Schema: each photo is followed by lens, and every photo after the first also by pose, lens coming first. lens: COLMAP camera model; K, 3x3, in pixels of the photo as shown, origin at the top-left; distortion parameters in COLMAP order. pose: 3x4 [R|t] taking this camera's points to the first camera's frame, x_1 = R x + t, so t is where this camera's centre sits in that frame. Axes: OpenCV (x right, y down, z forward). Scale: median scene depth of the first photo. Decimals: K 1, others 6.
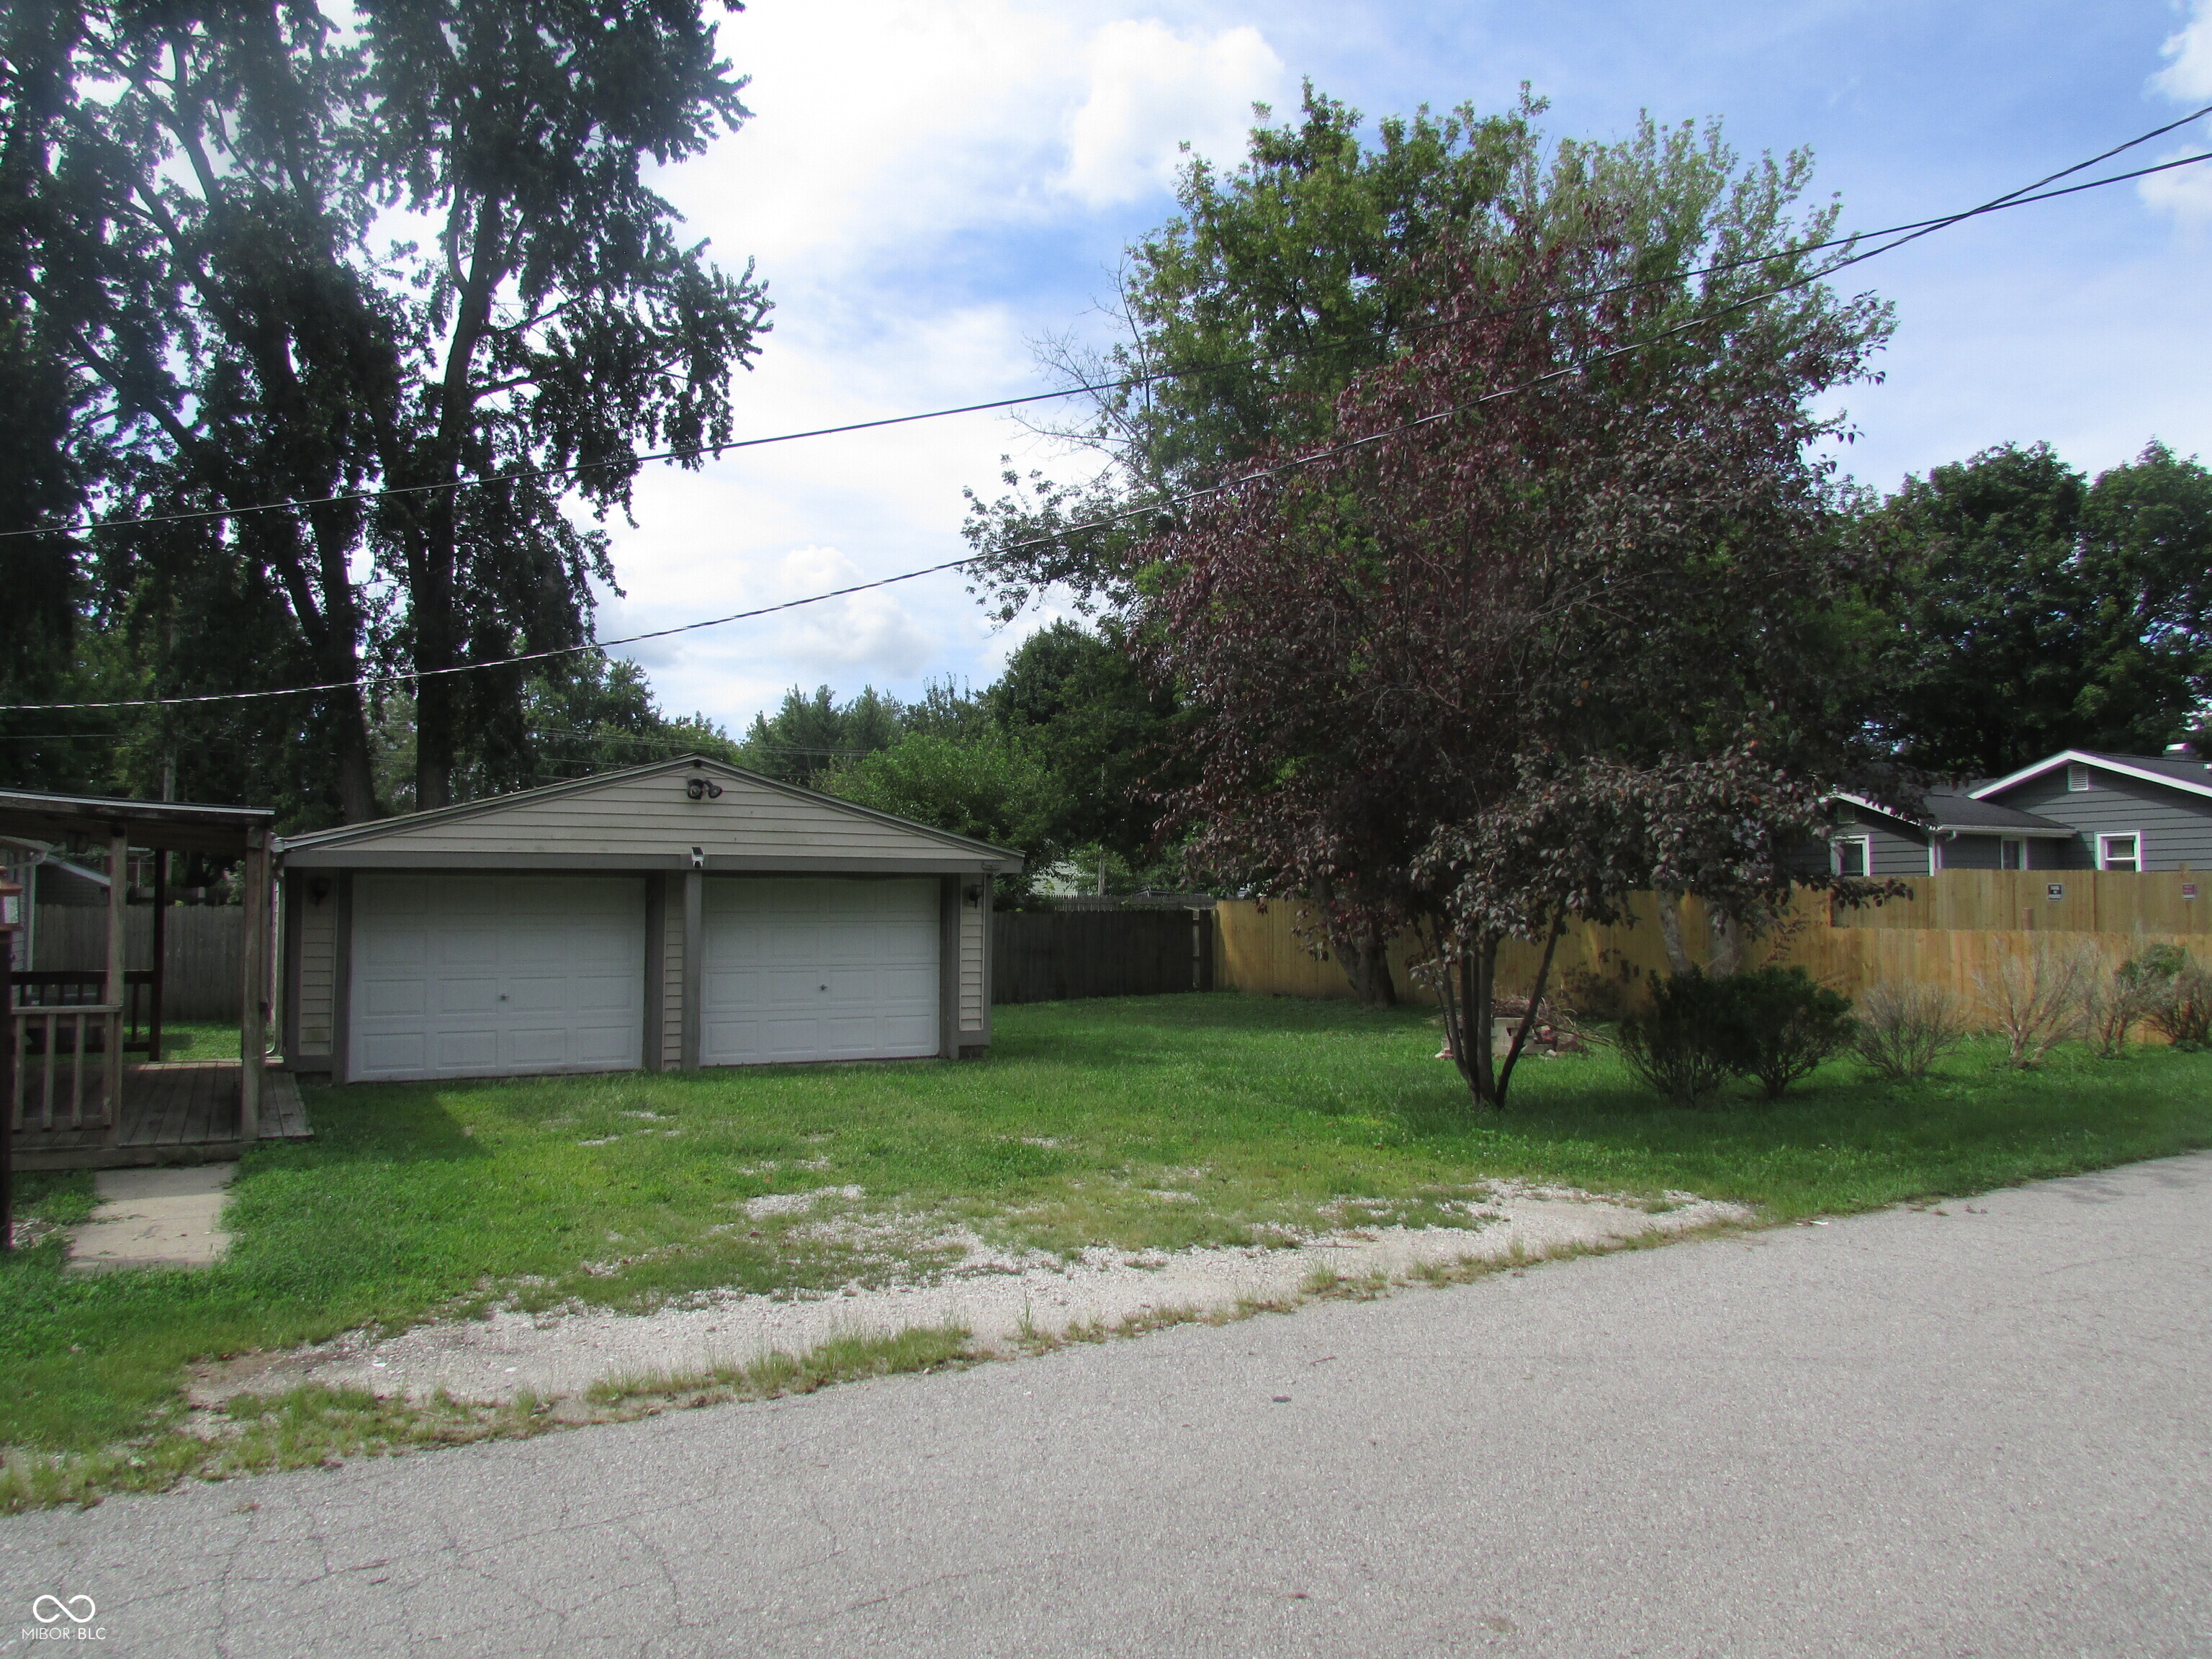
lens RADIAL K [[1561.6, 0, 1107.6], [0, 1561.6, 834.0], [0, 0, 1]] dist [-0.020688, -0.005307]
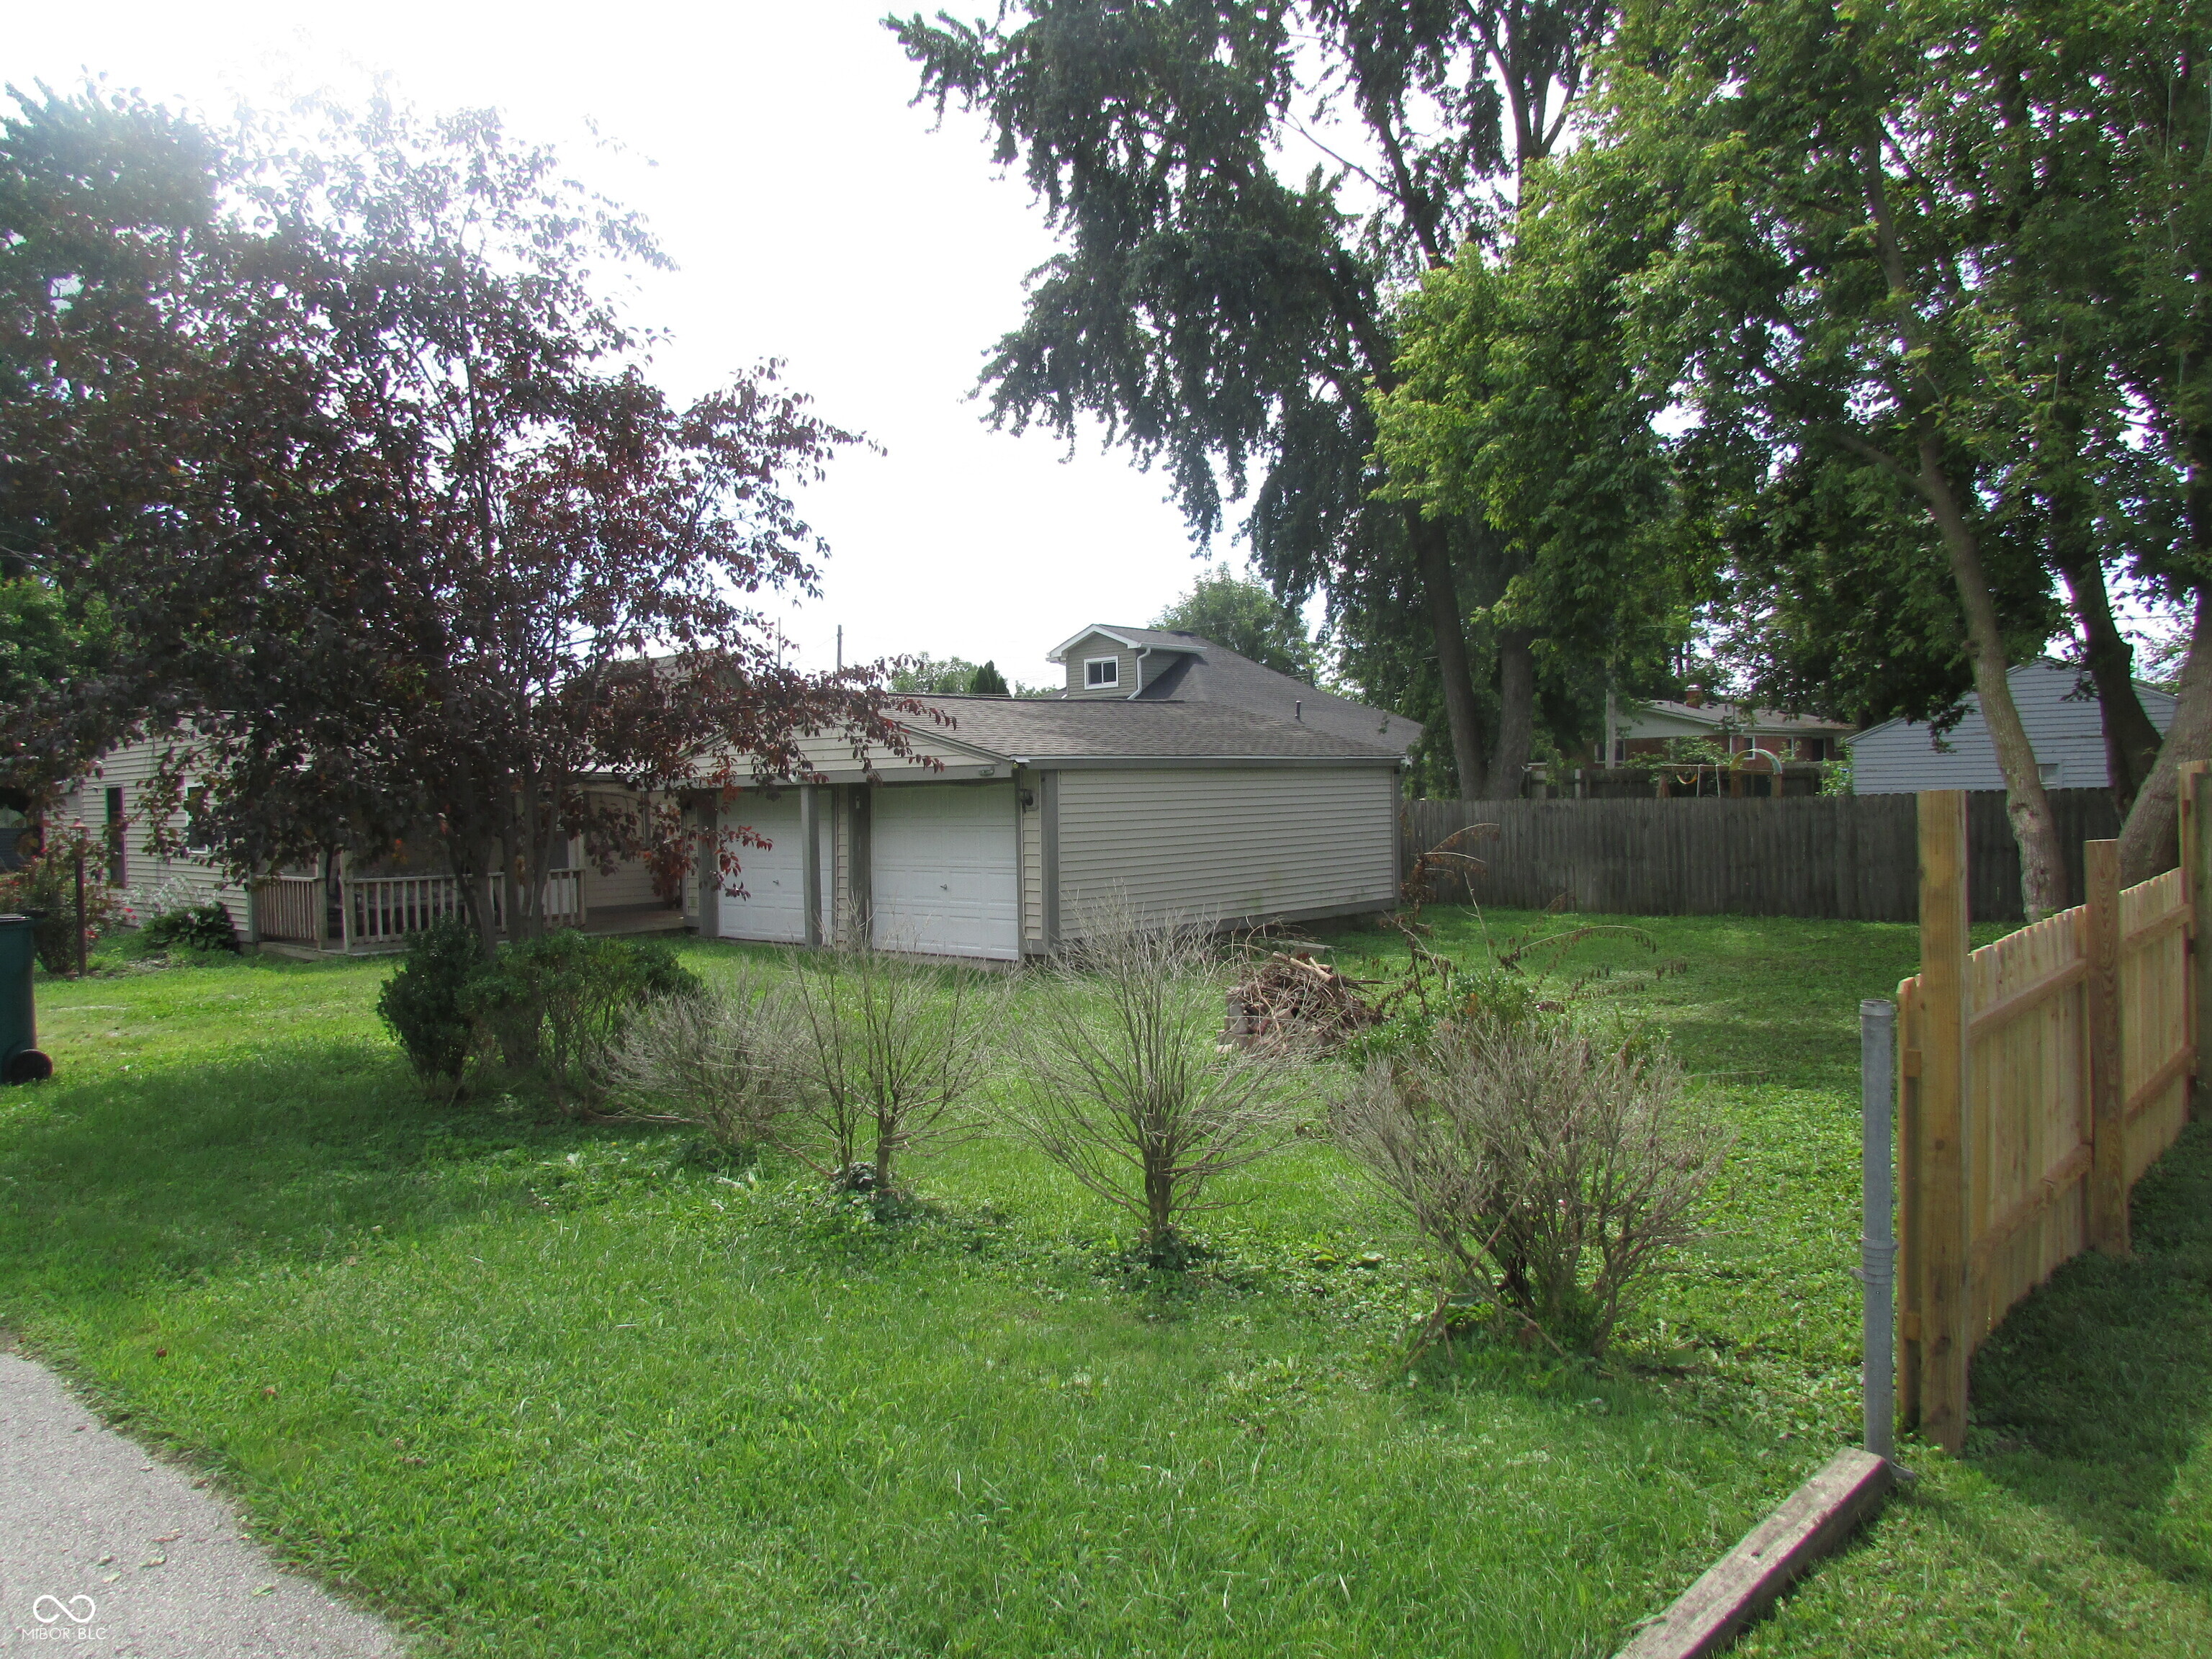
lens RADIAL K [[1578.8, 0, 1115.5], [0, 1578.8, 845.8], [0, 0, 1]] dist [-0.023140, 0.001345]
pose [[0.322480, 0.024594, -0.946257, 0.926125], [0.069940, 0.996311, 0.049730, 0.025063], [0.943989, -0.082218, 0.319570, 0.796992]]
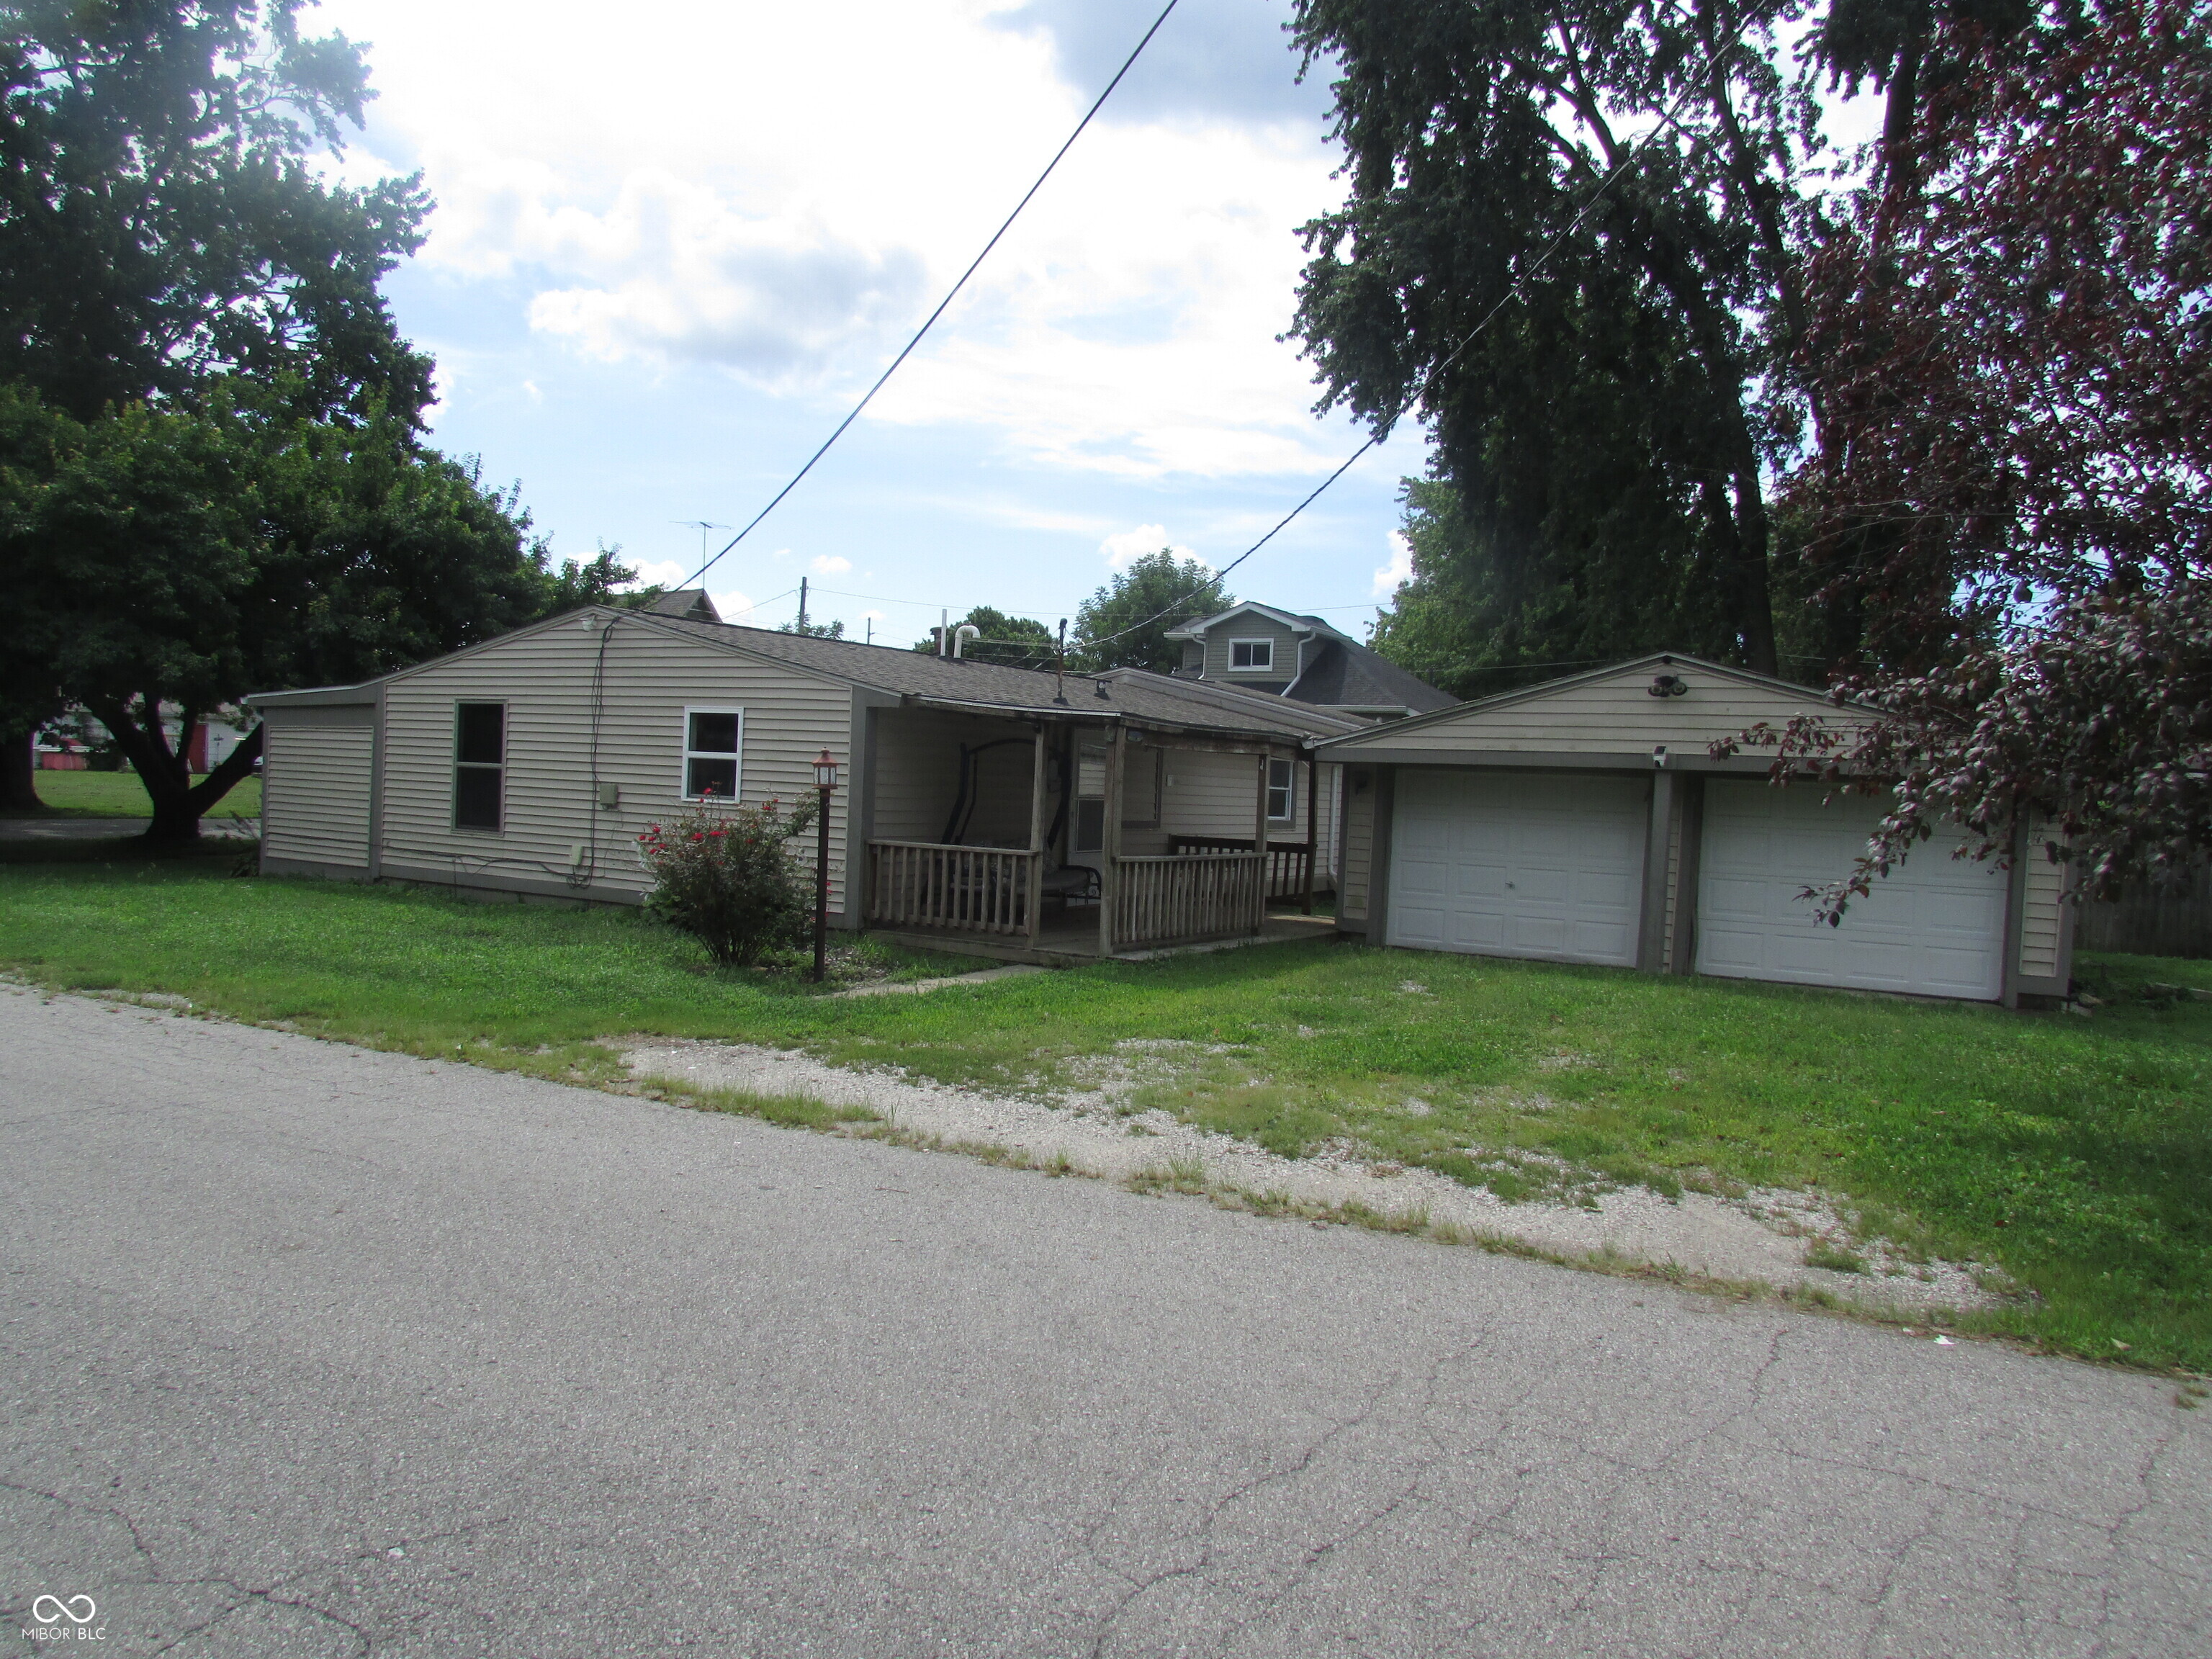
lens RADIAL K [[1578.8, 0, 1115.5], [0, 1578.8, 845.8], [0, 0, 1]] dist [-0.023140, 0.001345]
pose [[0.500592, 0.052800, -0.864072, 0.397512], [0.000845, 0.998108, 0.061480, 0.009301], [0.865683, -0.031507, 0.499600, 0.201435]]
